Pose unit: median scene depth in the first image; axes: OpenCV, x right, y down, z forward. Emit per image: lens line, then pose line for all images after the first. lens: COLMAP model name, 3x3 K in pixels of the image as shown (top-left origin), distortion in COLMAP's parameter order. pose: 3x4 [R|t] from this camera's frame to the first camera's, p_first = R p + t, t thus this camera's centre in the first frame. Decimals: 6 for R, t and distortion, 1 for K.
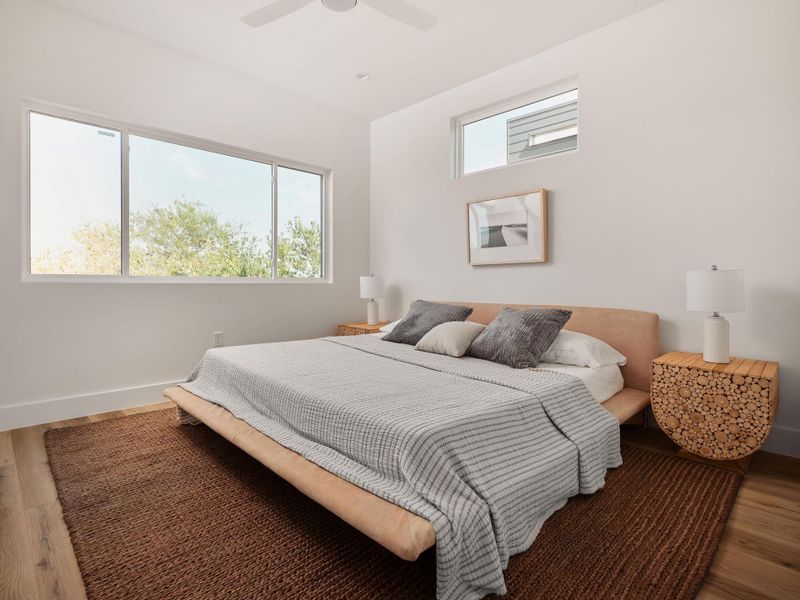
lens RADIAL K [[436.9, 0, 400.0], [0, 436.9, 300.0], [0, 0, 1]] dist [0.002472, 0.000878]
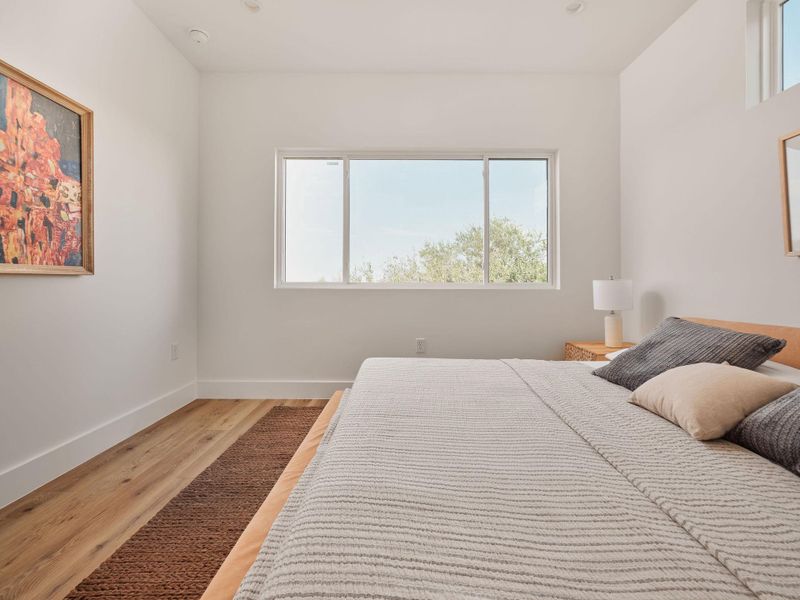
lens RADIAL K [[376.4, 0, 399.1], [0, 376.4, 289.4], [0, 0, 1]] dist [0.004159, 0.000527]
pose [[0.697094, 0.003708, -0.716970, 0.167842], [-0.028567, 0.999336, -0.022606, -0.017173], [0.716410, 0.036240, 0.696737, 0.374194]]
